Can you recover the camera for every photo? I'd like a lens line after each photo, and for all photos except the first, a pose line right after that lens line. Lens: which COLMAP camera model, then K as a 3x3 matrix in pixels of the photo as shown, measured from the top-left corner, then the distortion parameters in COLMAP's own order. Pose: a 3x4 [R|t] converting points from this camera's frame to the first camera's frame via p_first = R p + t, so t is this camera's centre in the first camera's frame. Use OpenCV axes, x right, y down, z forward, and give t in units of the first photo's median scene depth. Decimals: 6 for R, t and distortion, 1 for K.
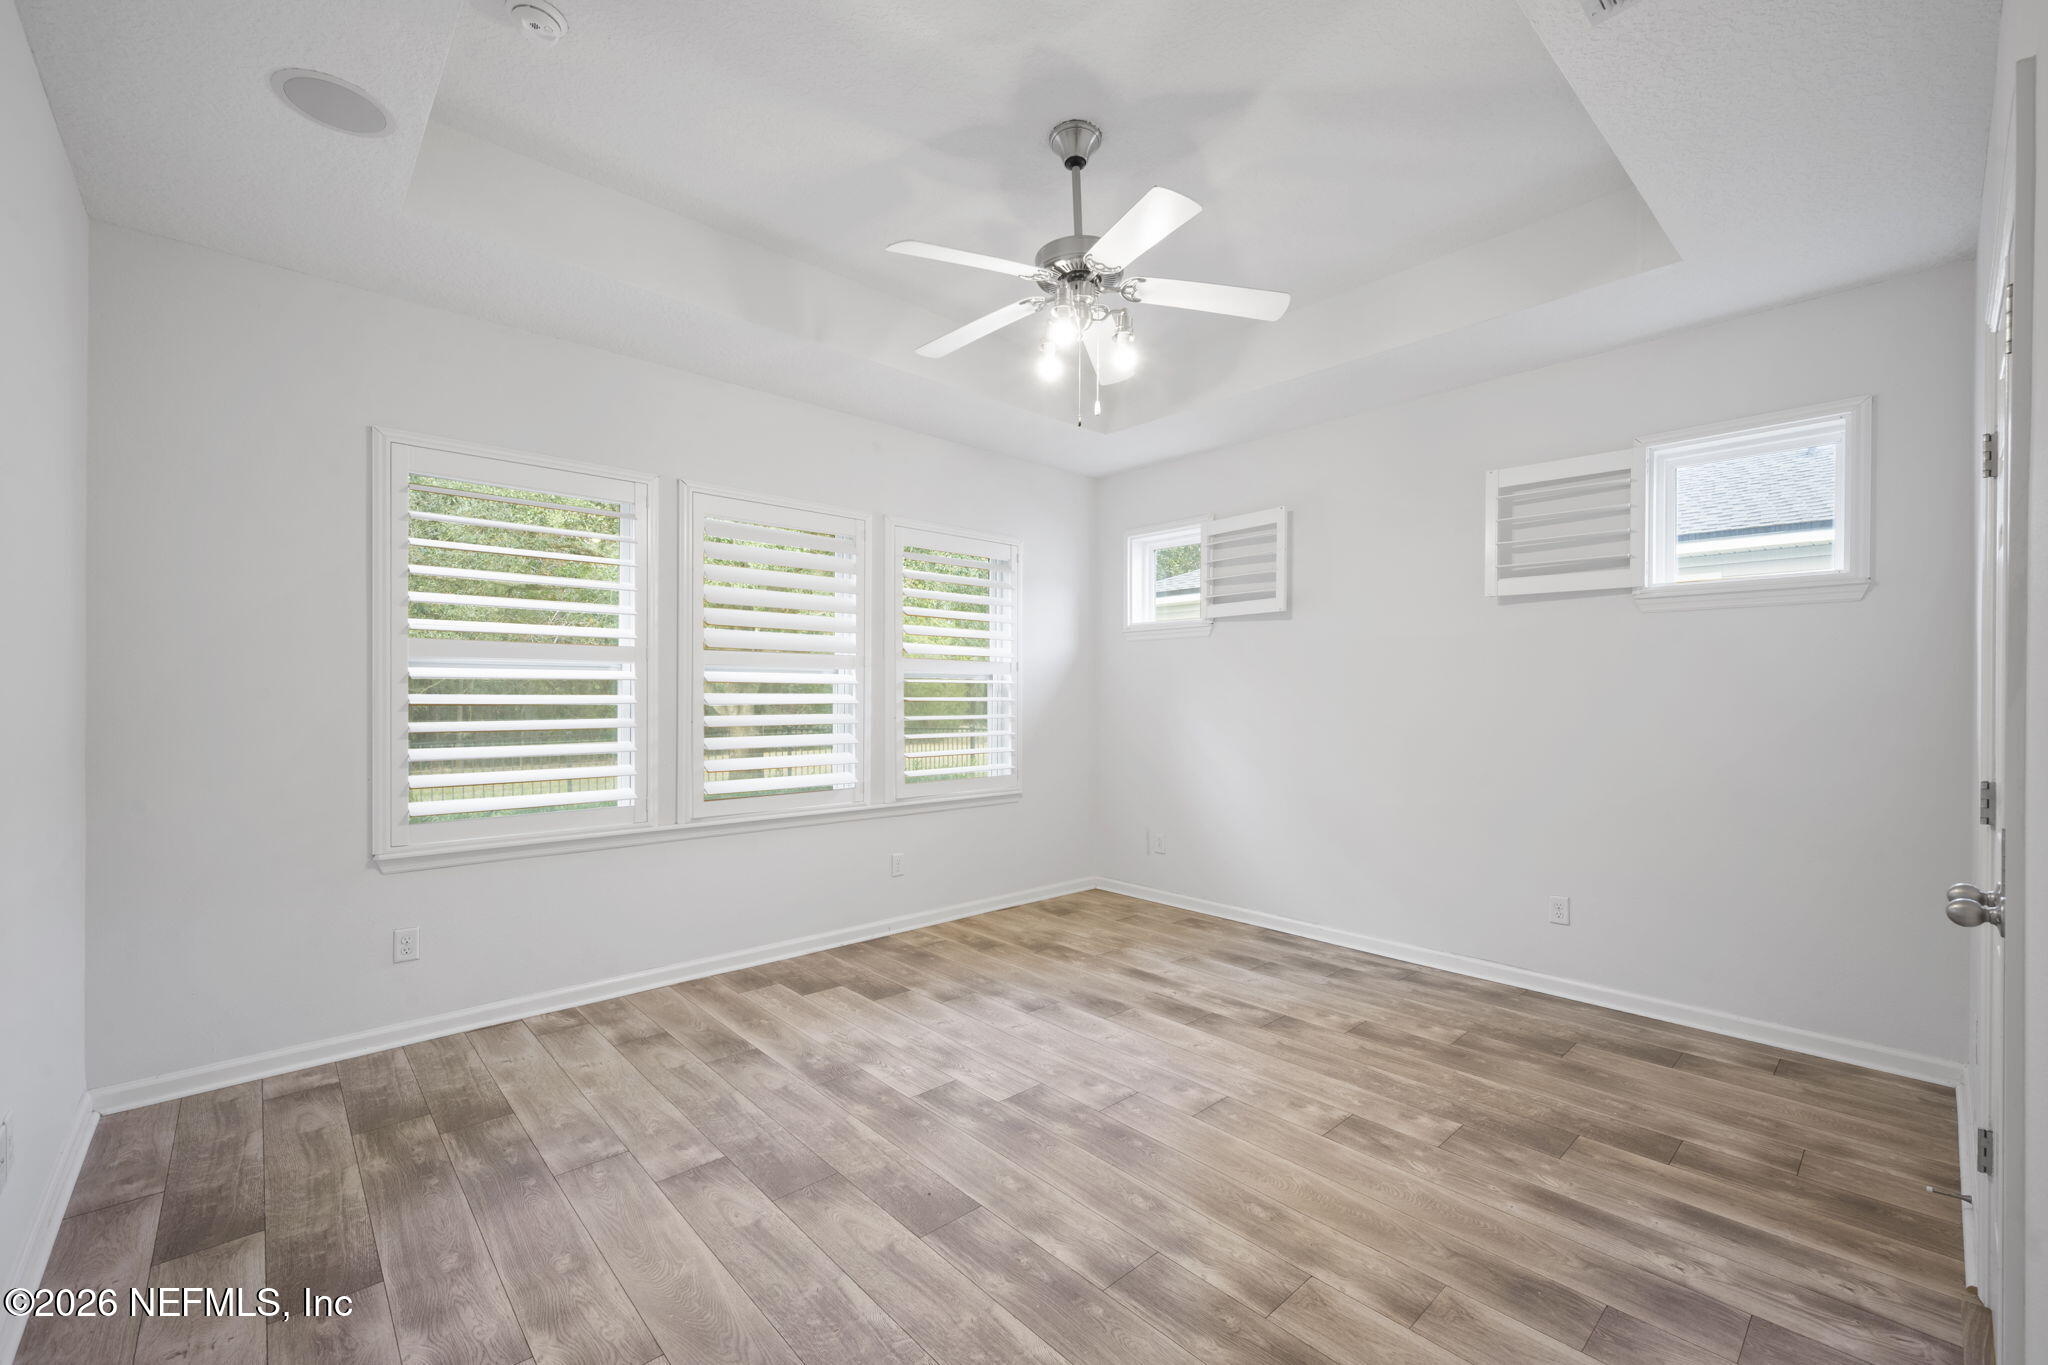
lens RADIAL K [[846.0, 0, 1026.2], [0, 846.0, 682.4], [0, 0, 1]] dist [-0.000484, 0.000035]
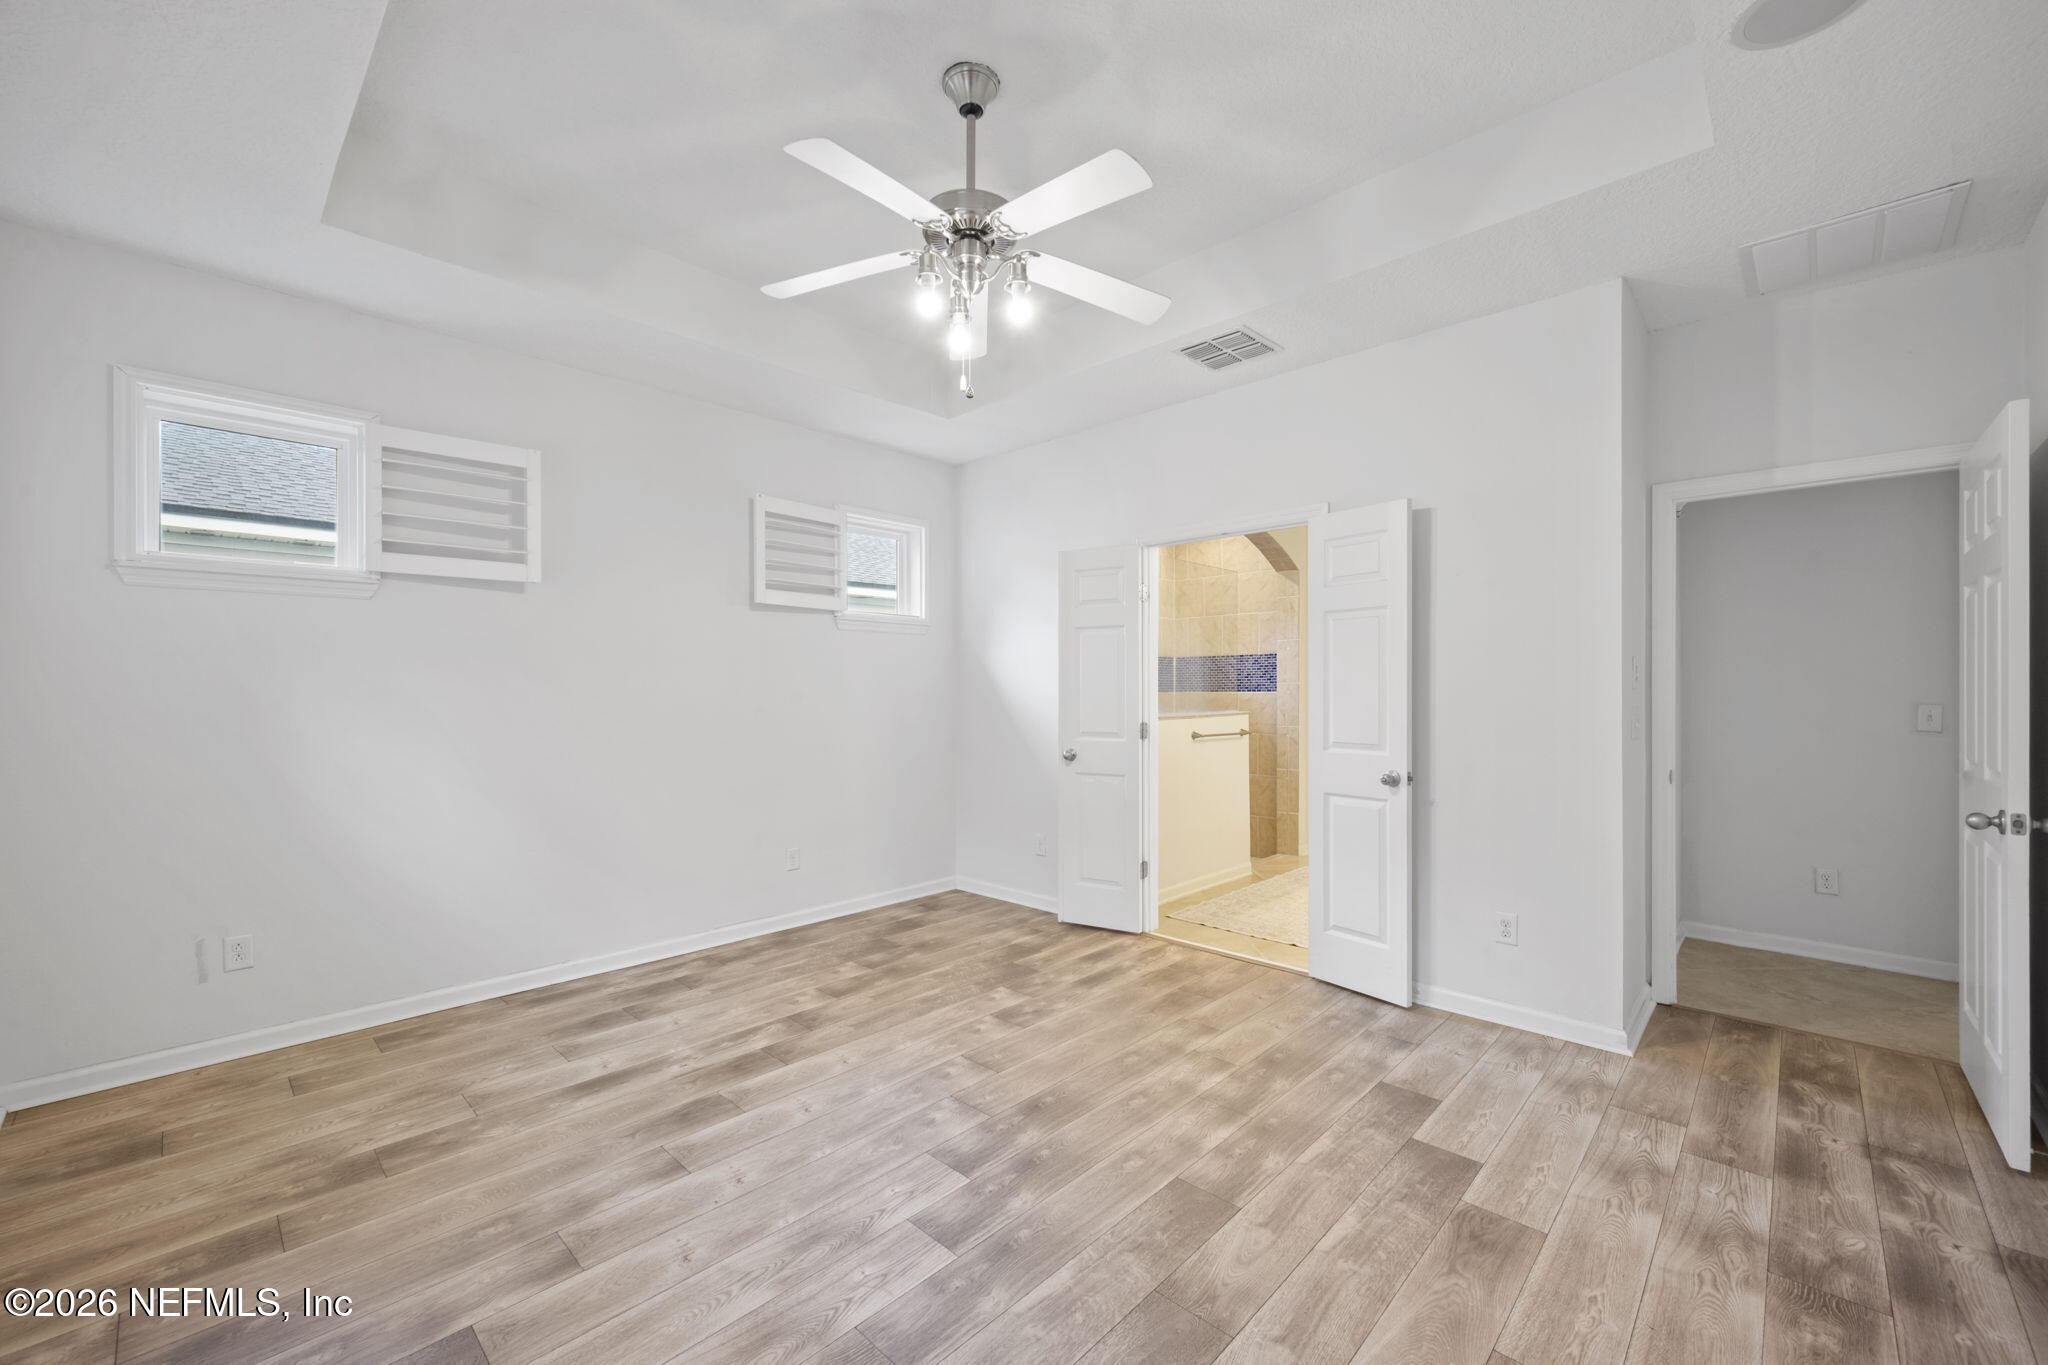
lens RADIAL K [[846.0, 0, 1026.2], [0, 846.0, 682.4], [0, 0, 1]] dist [-0.000484, 0.000035]
pose [[-0.085815, 0.006056, 0.996293, -0.742126], [-0.012824, 0.999892, -0.007182, 0.017048], [-0.996229, -0.013392, -0.085728, 0.887958]]
